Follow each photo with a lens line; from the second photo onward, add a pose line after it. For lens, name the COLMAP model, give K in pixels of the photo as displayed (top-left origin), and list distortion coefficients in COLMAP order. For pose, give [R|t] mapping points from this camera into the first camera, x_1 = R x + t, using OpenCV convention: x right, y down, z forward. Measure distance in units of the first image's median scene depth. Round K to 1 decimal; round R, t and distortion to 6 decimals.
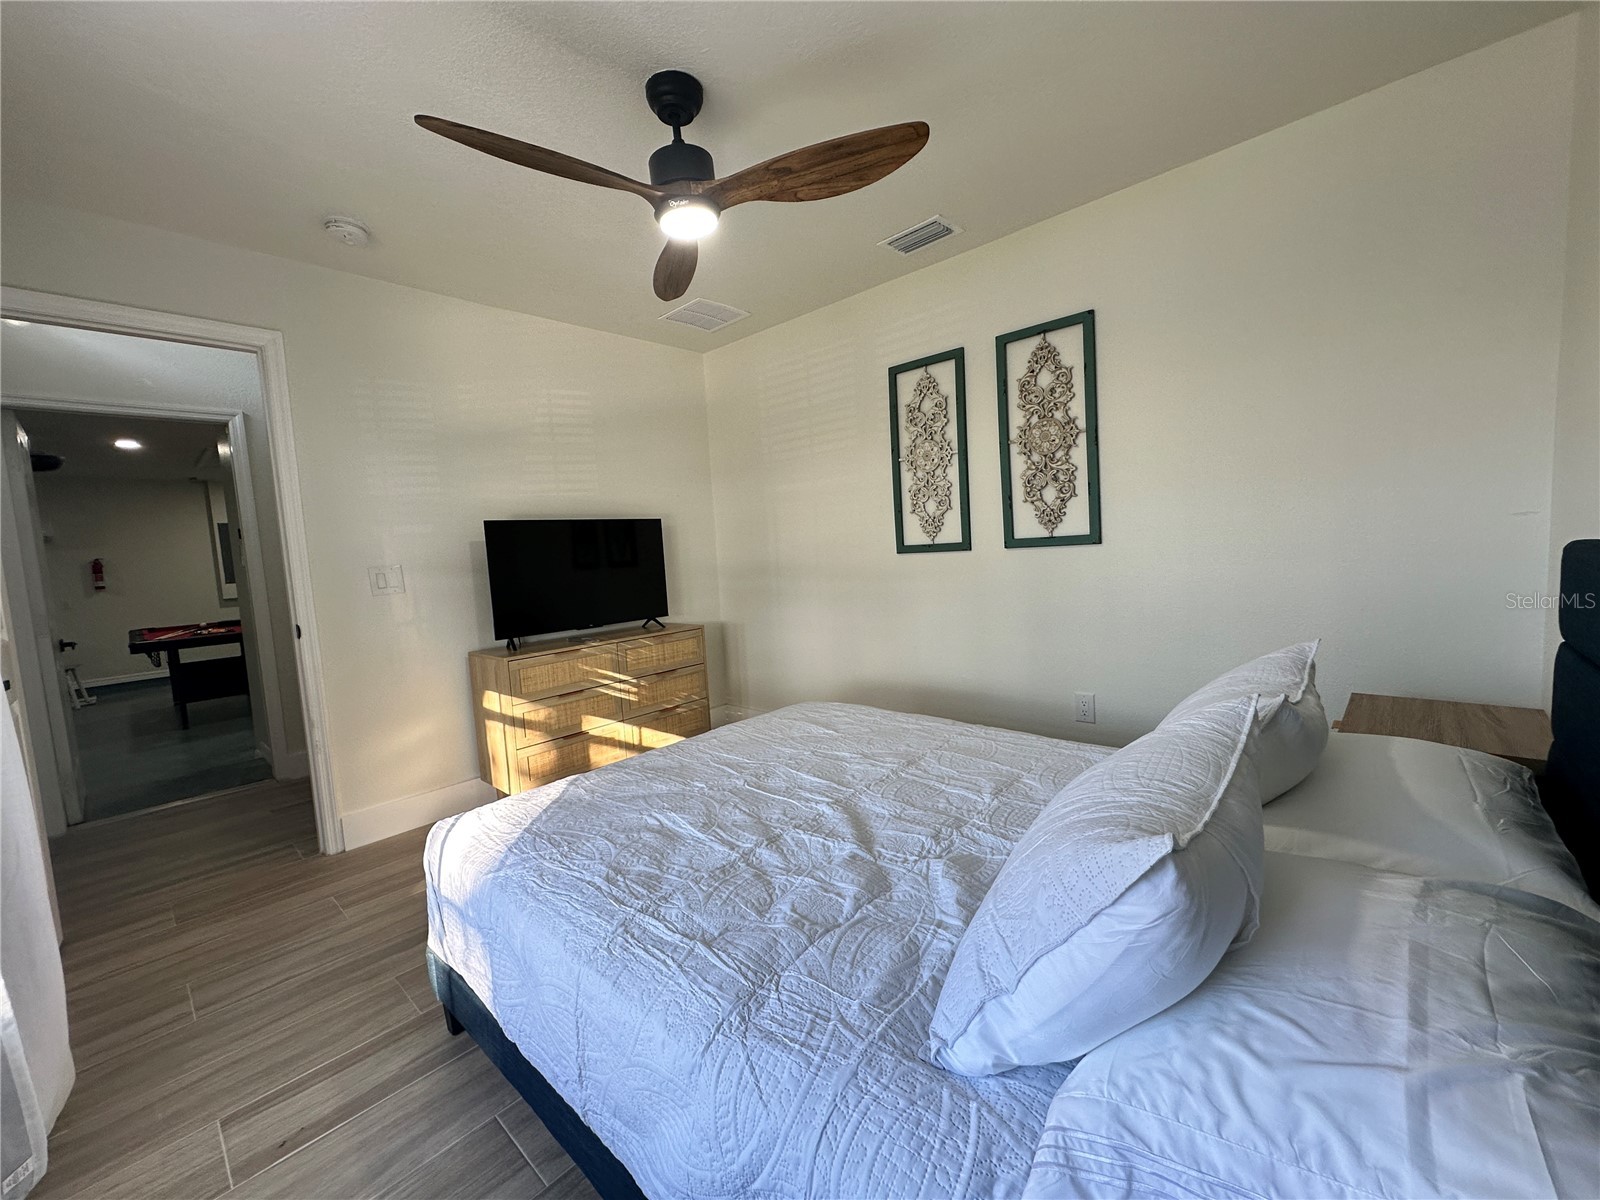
lens RADIAL K [[639.6, 0, 800.0], [0, 639.6, 600.0], [0, 0, 1]] dist [-0.001680, 0.000103]
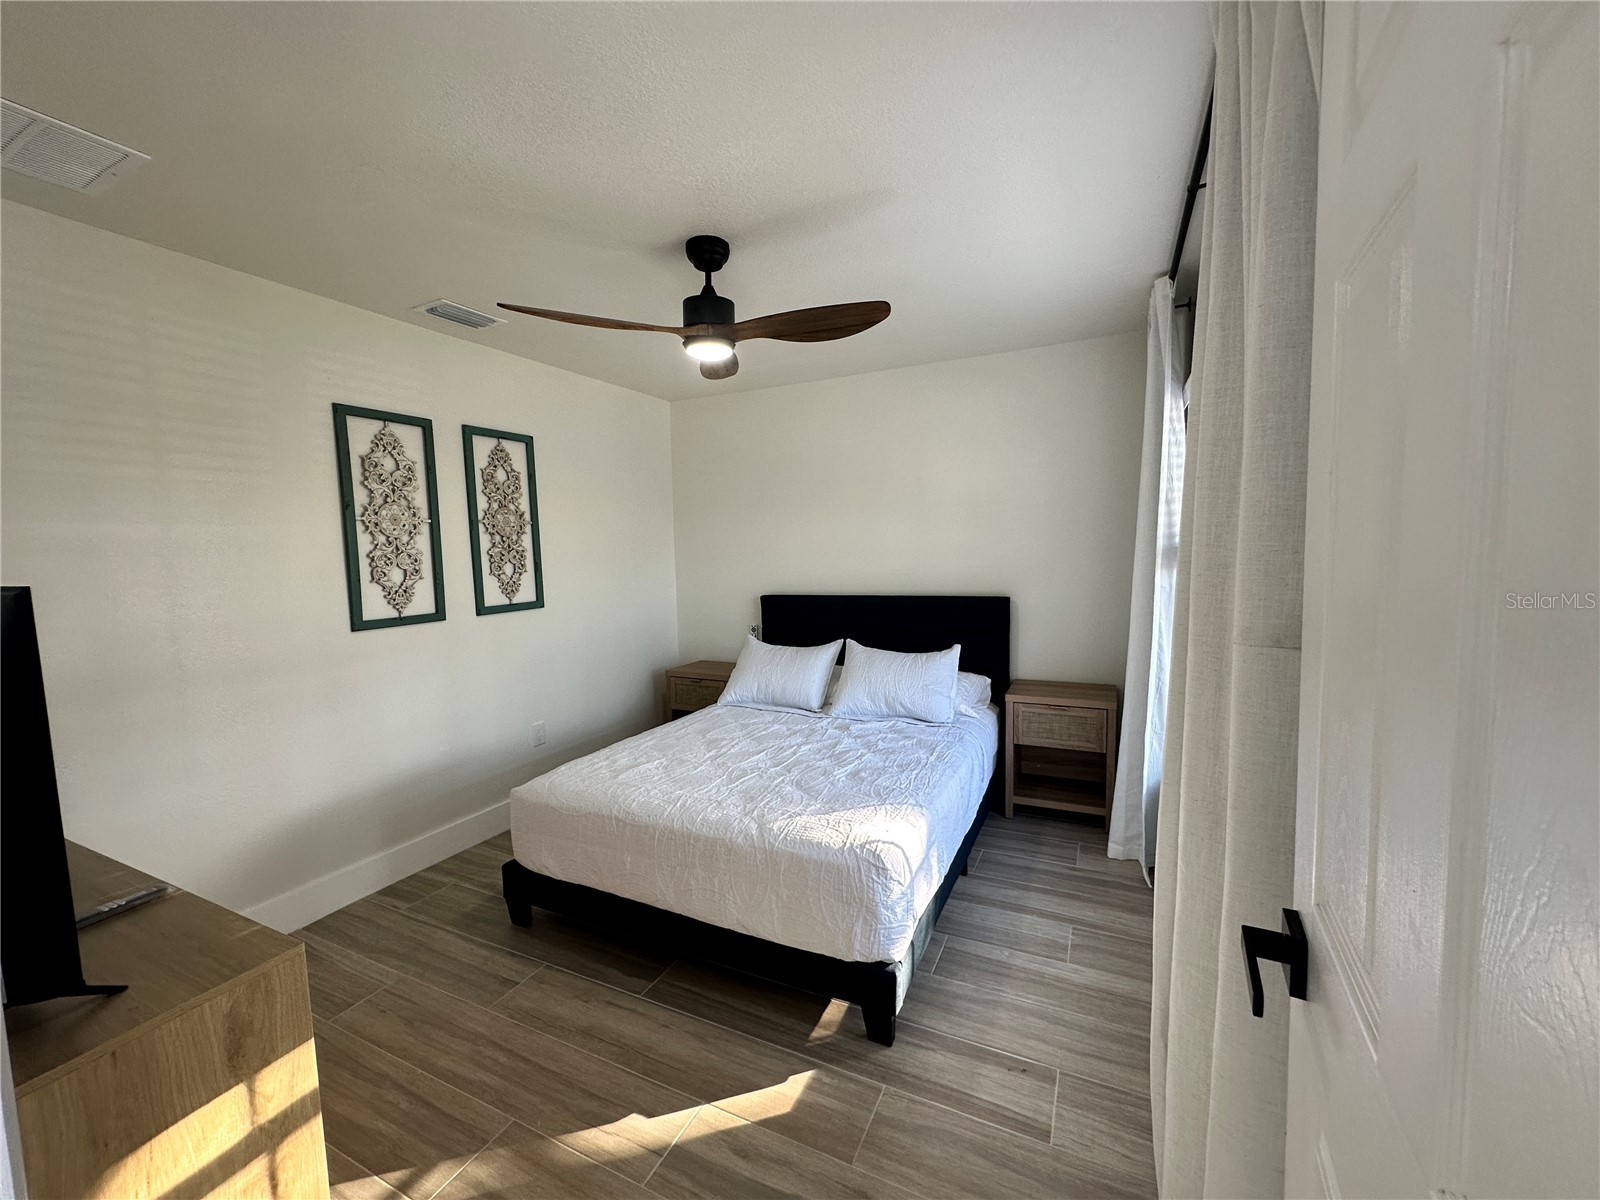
lens RADIAL K [[639.6, 0, 800.0], [0, 639.6, 600.0], [0, 0, 1]] dist [-0.001680, 0.000103]
pose [[-0.286041, -0.012493, 0.958136, -0.935249], [0.124402, 0.990968, 0.050060, -0.098411], [-0.950108, 0.133513, -0.281904, 0.819233]]
